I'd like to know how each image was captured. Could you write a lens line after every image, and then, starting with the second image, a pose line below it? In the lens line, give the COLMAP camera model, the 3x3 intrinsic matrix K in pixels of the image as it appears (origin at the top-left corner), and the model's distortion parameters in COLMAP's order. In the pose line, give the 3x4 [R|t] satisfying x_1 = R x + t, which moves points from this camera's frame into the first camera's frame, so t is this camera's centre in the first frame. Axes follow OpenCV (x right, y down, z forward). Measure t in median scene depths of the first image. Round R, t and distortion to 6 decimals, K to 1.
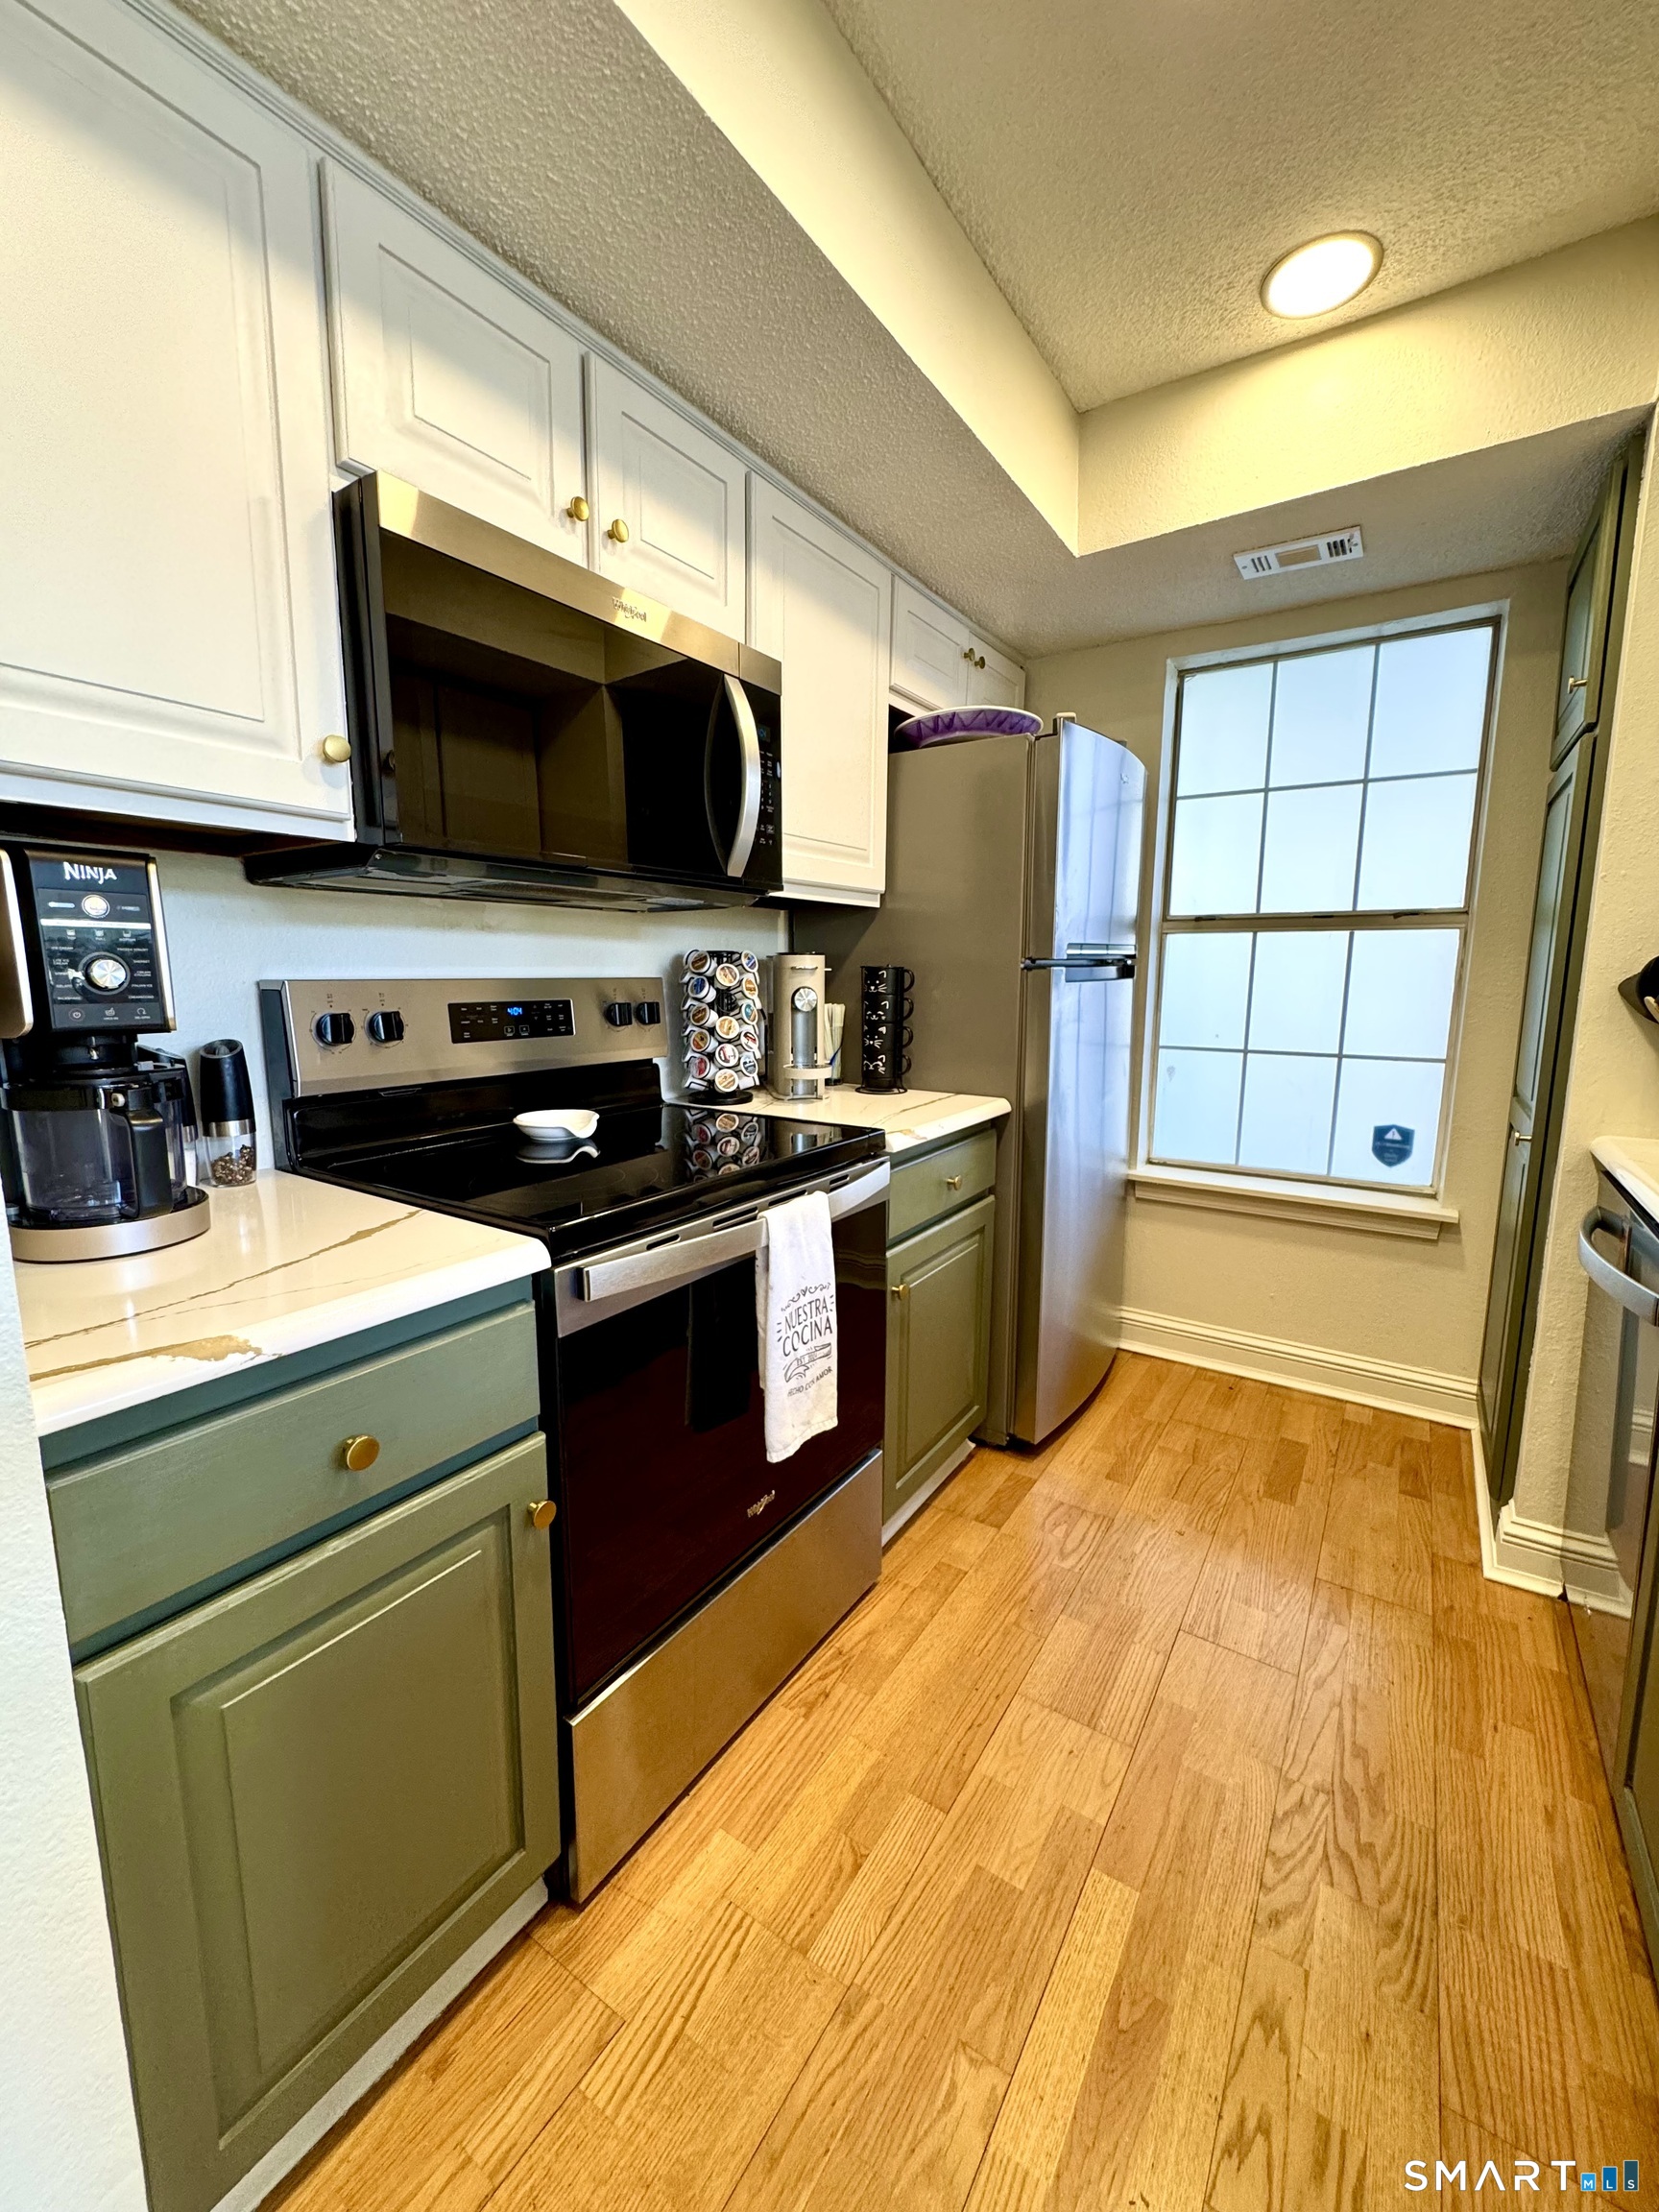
lens RADIAL K [[889.0, 0, 831.0], [0, 889.0, 1101.1], [0, 0, 1]] dist [-0.004304, 0.000725]
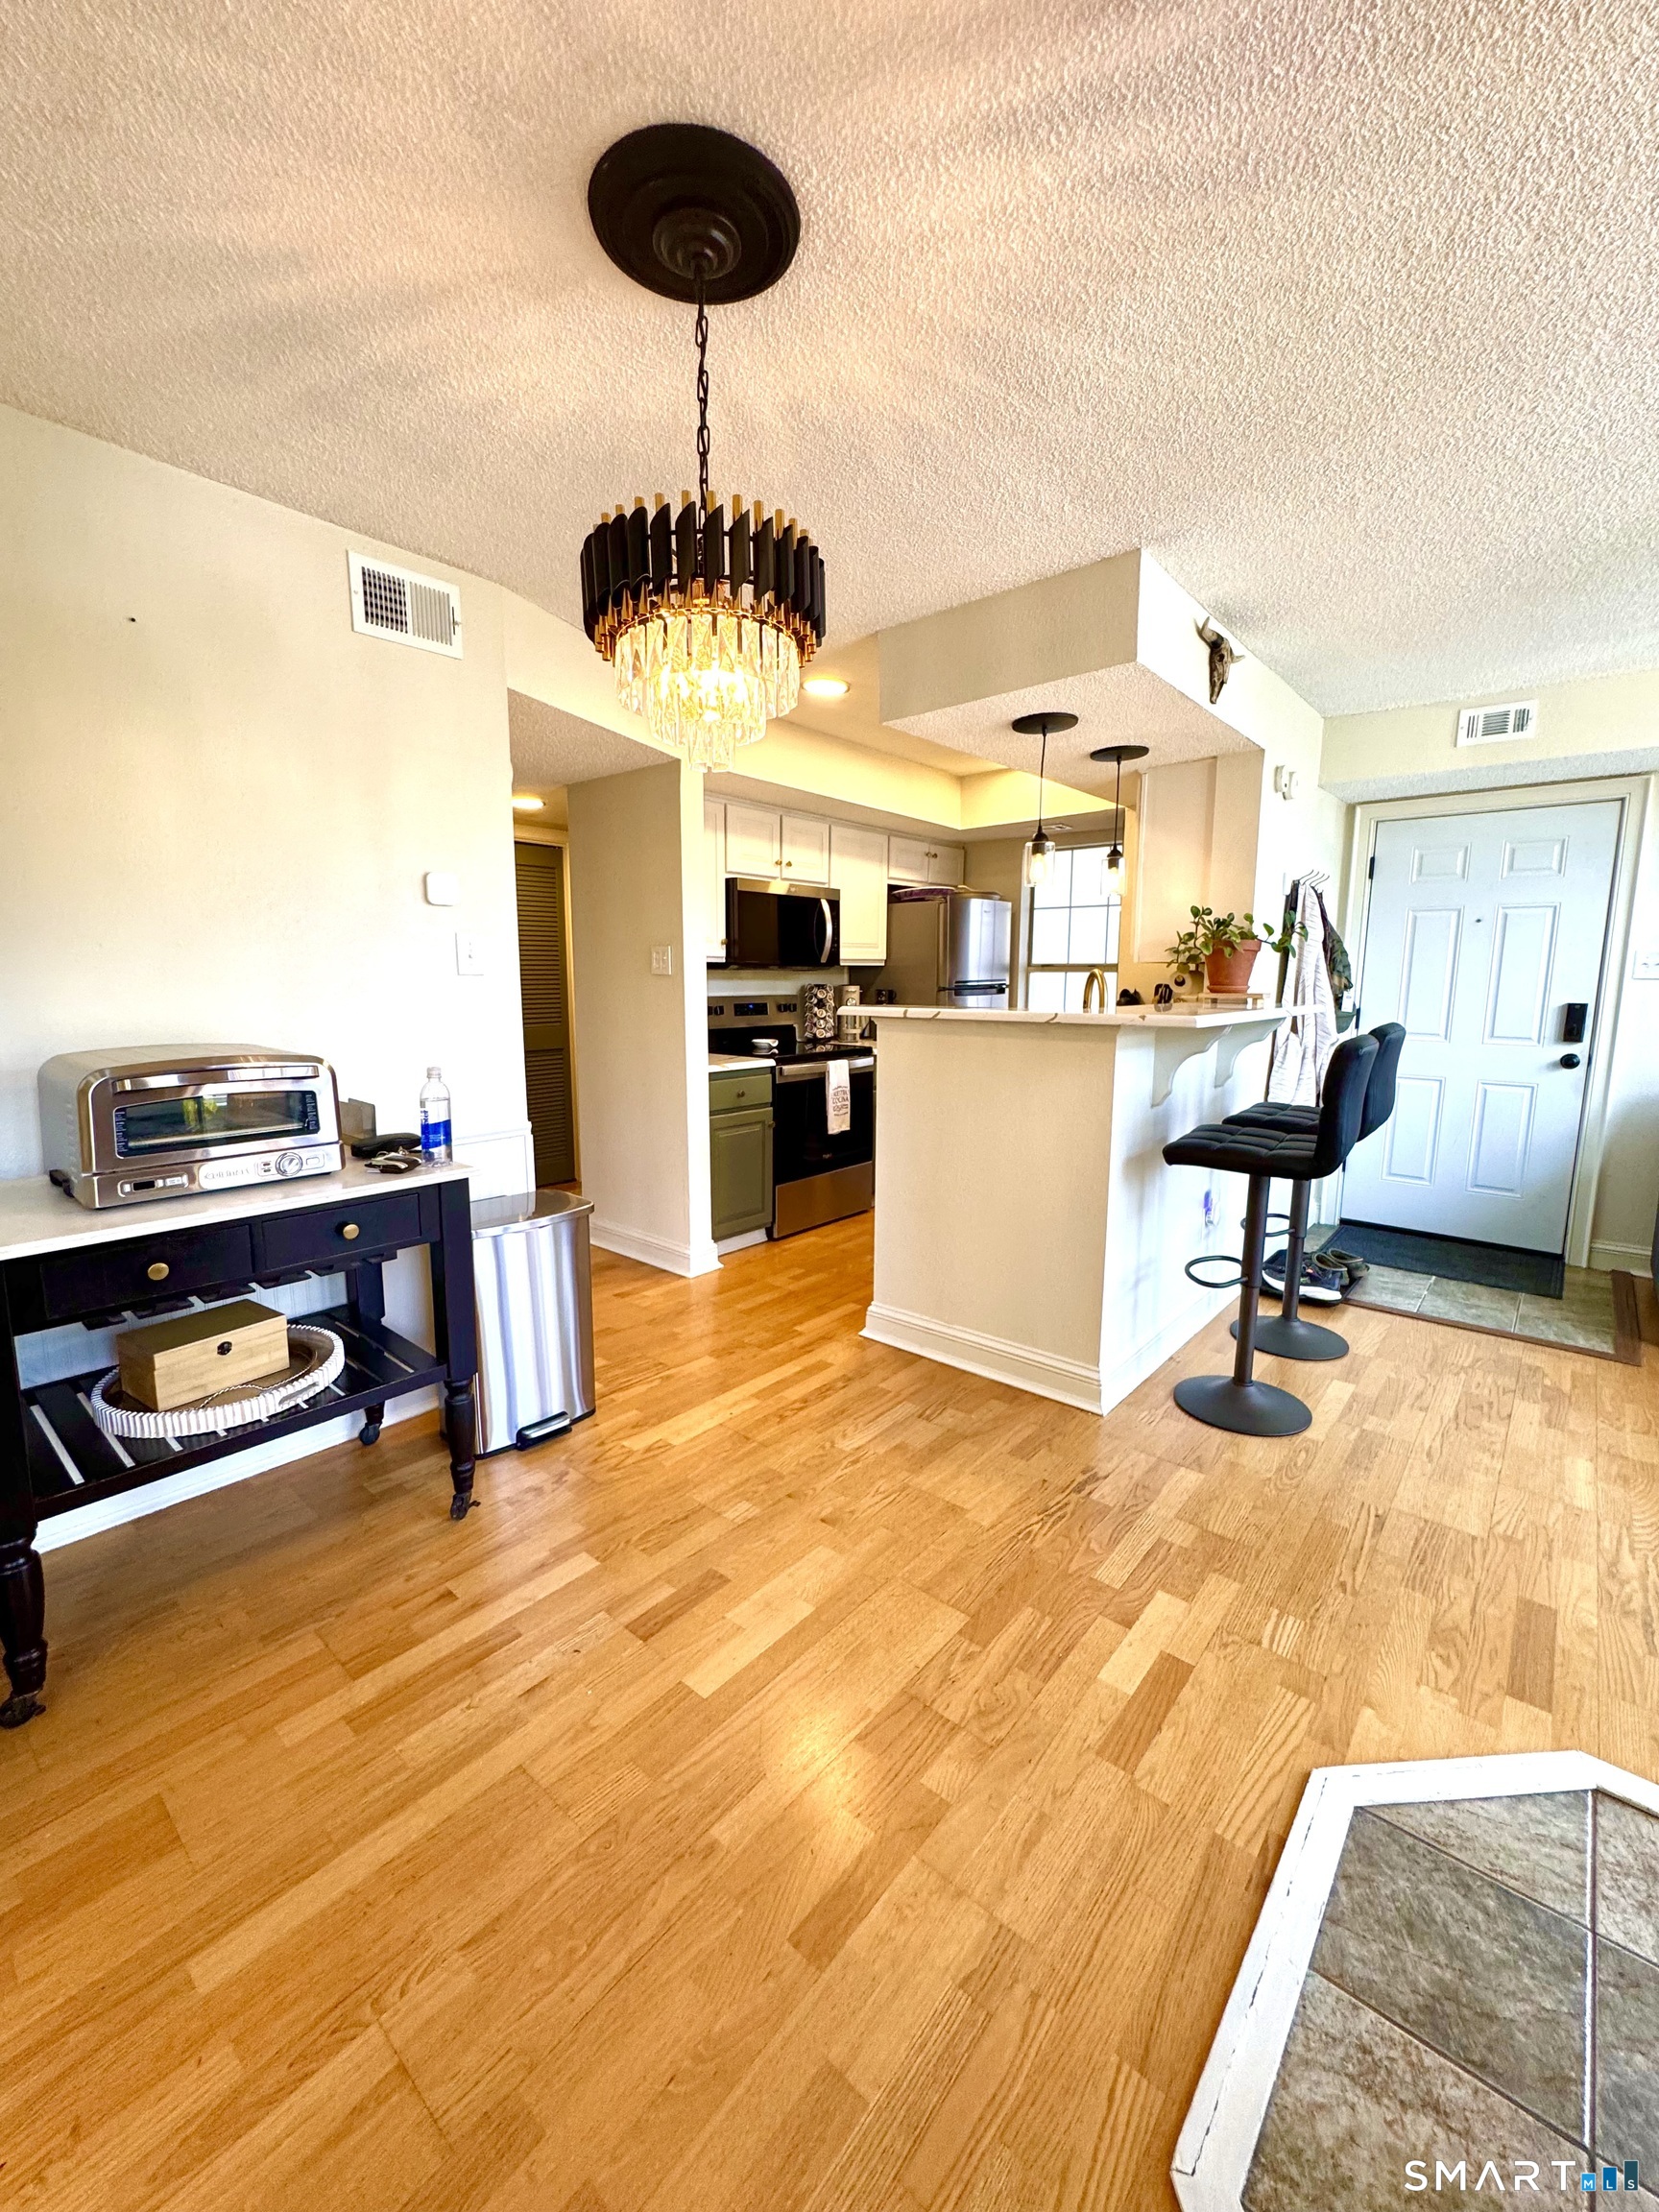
lens RADIAL K [[889.0, 0, 851.6], [0, 889.0, 1122.8], [0, 0, 1]] dist [-0.004304, 0.000725]
pose [[0.994873, 0.016702, -0.099743, 0.289193], [-0.014863, 0.999706, 0.019158, 0.227521], [0.100034, -0.017578, 0.994829, -1.944057]]
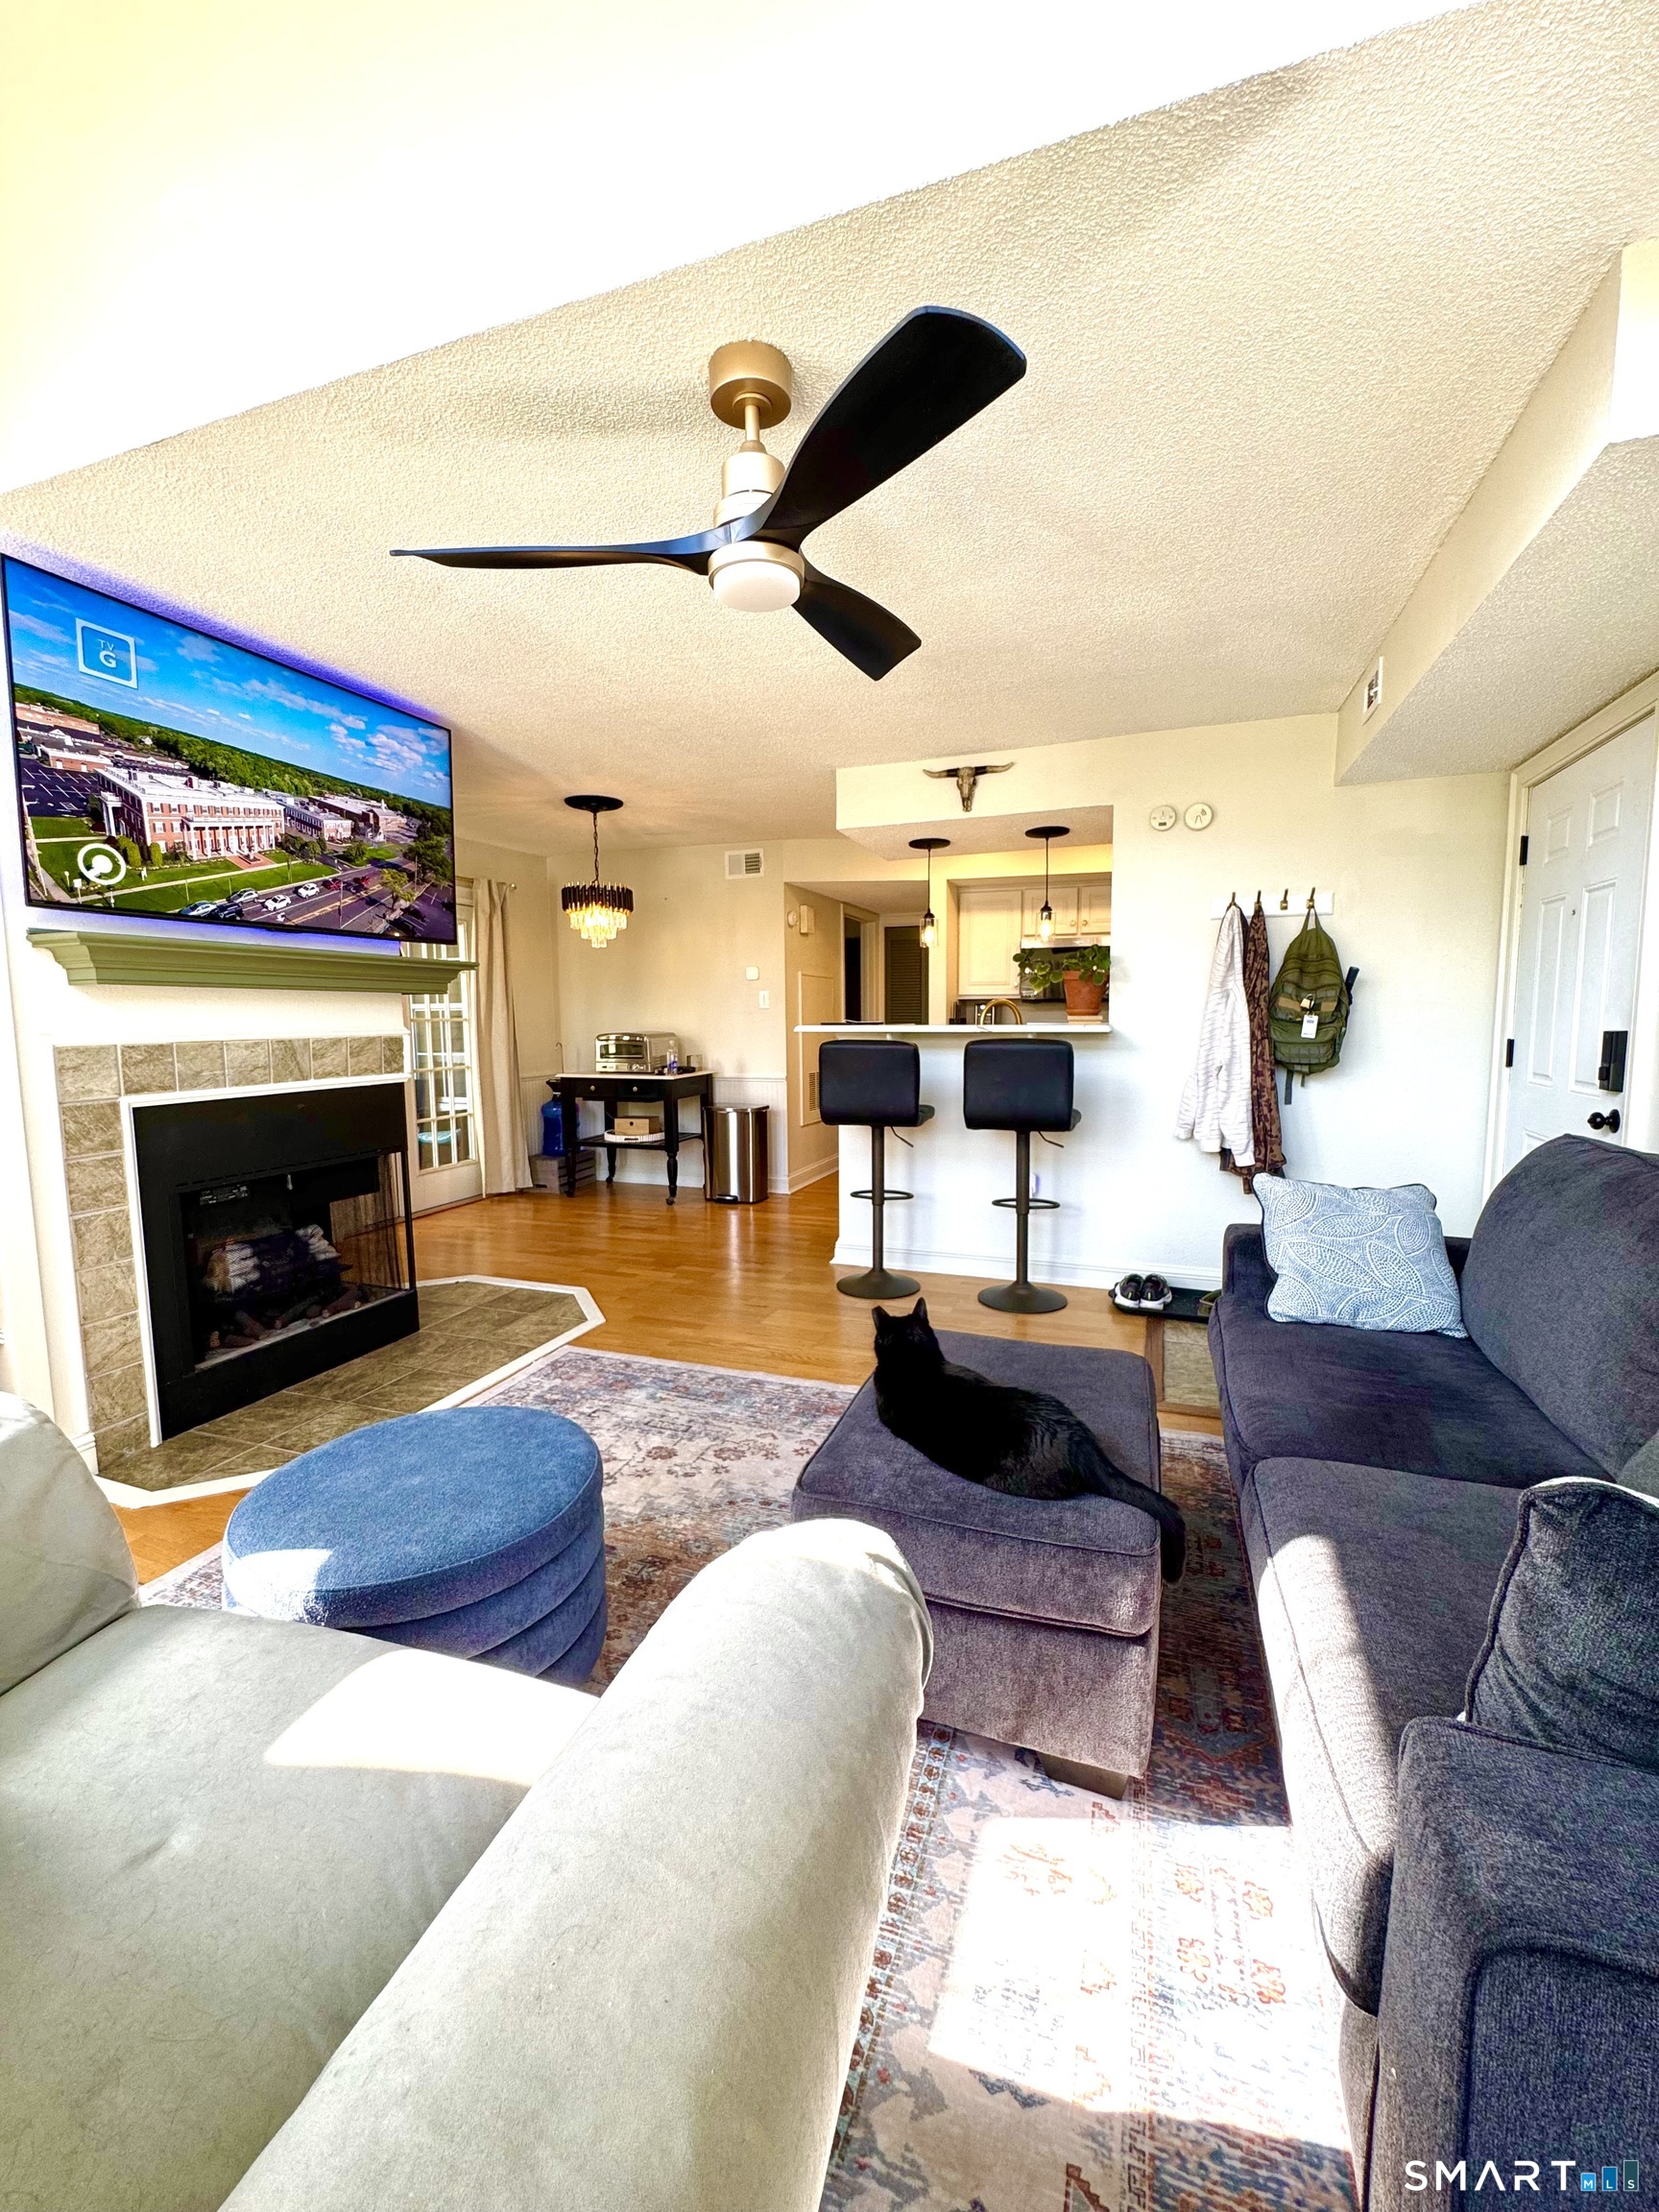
lens RADIAL K [[889.0, 0, 831.7], [0, 889.0, 1102.3], [0, 0, 1]] dist [-0.004304, 0.000725]
pose [[0.229714, 0.089752, -0.969111, 3.237113], [-0.136472, 0.988871, 0.059234, 0.138765], [0.963643, 0.118650, 0.239406, -0.992228]]
